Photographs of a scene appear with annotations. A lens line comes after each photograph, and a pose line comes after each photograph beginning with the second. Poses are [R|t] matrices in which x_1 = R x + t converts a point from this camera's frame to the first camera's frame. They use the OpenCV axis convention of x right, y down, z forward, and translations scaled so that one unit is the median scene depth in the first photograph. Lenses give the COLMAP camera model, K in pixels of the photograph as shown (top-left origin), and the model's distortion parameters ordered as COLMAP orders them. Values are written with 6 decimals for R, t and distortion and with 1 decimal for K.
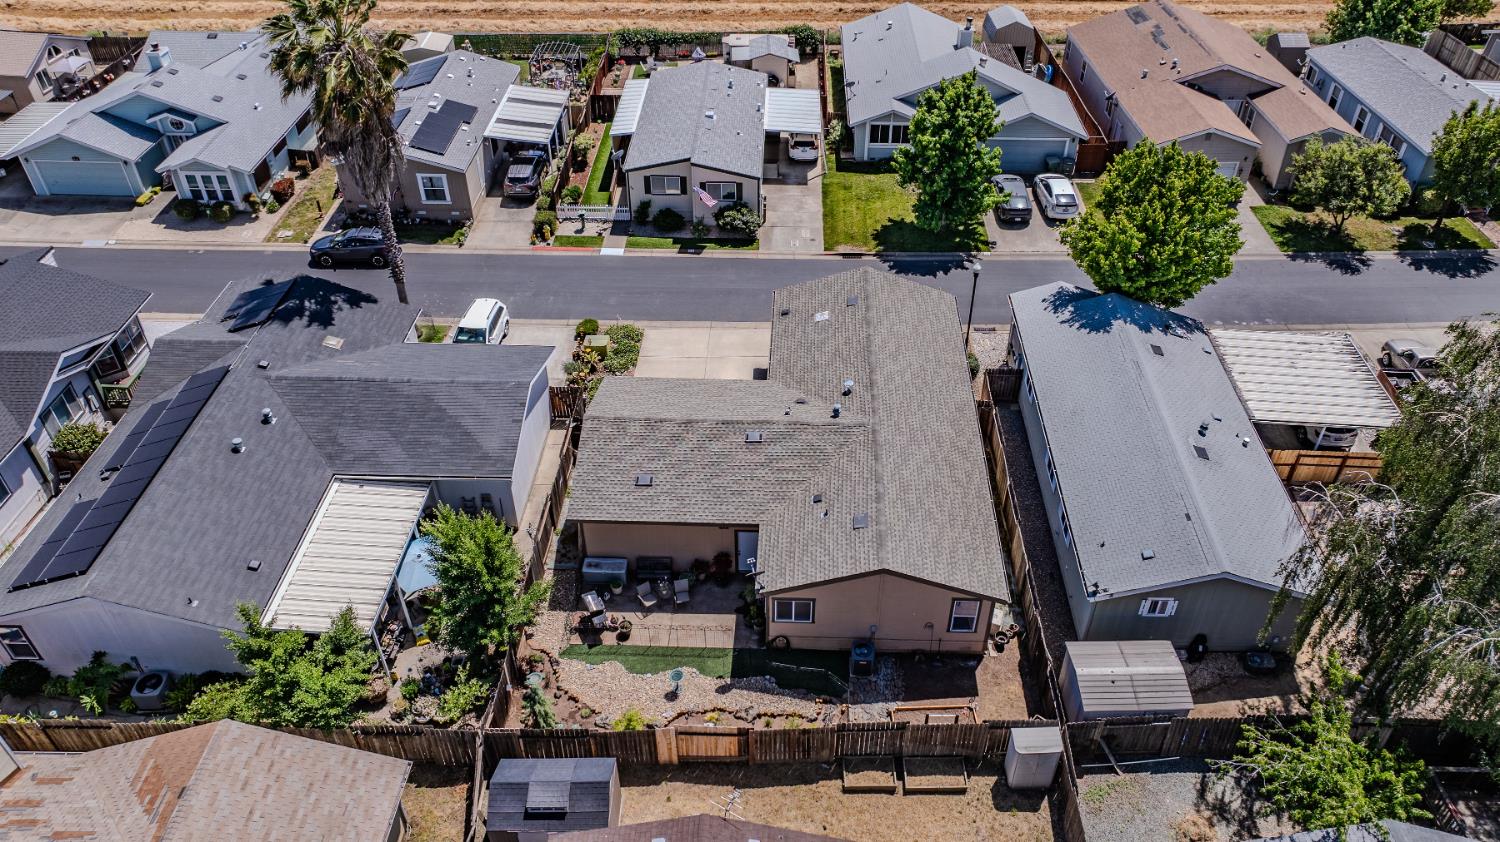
lens RADIAL K [[1061.7, 0, 793.8], [0, 1061.7, 388.9], [0, 0, 1]] dist [-0.042700, 0.039242]
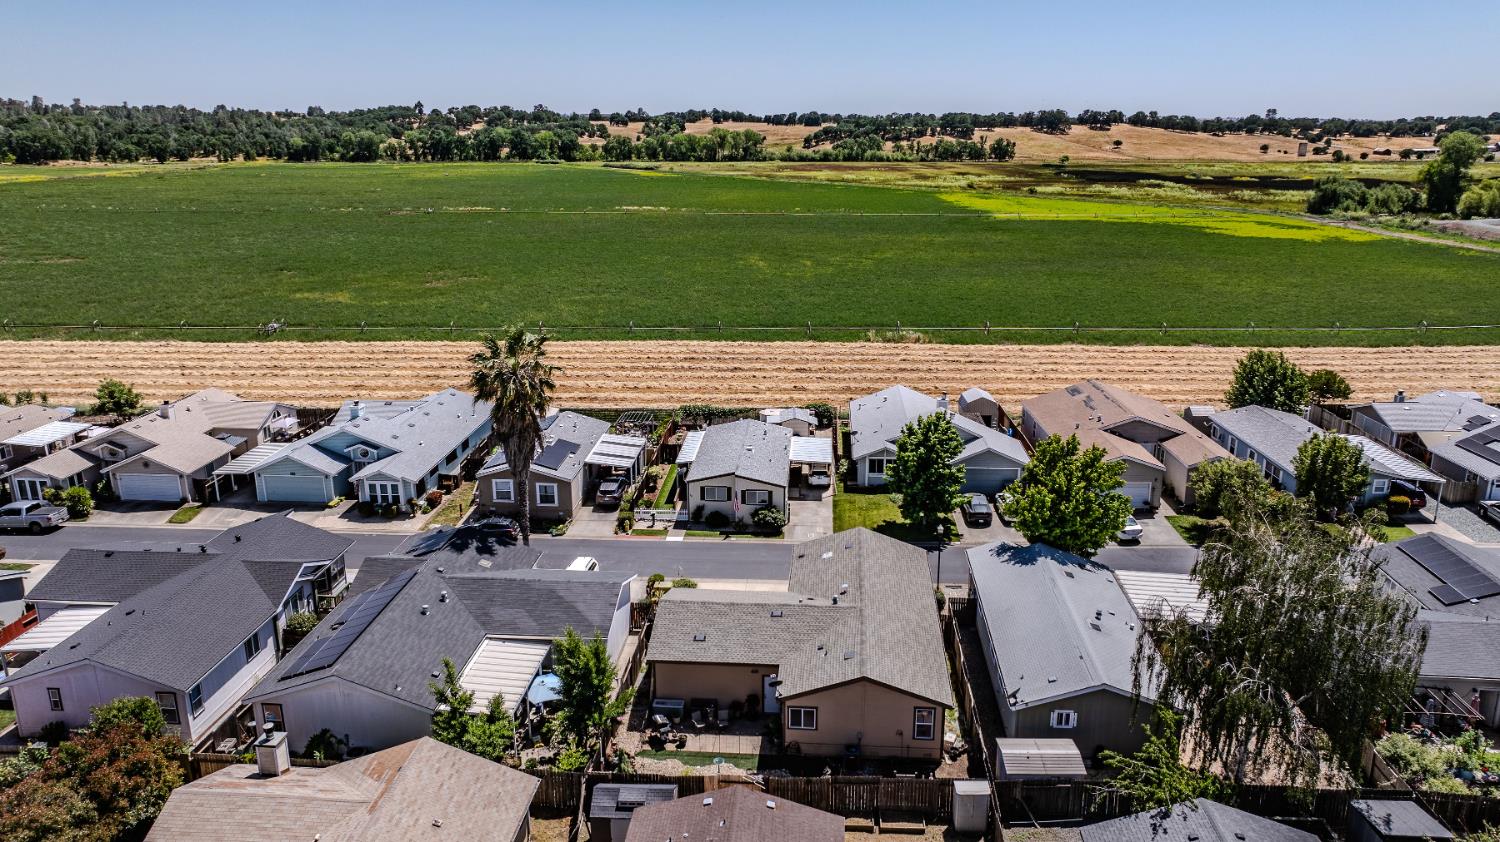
lens RADIAL K [[1061.7, 0, 754.4], [0, 1061.7, 429.4], [0, 0, 1]] dist [-0.042700, 0.039242]
pose [[0.997779, 0.001448, -0.066592, 0.022774], [-0.026125, 0.928161, -0.371260, 0.294183], [0.061270, 0.372175, 0.926138, -0.356607]]
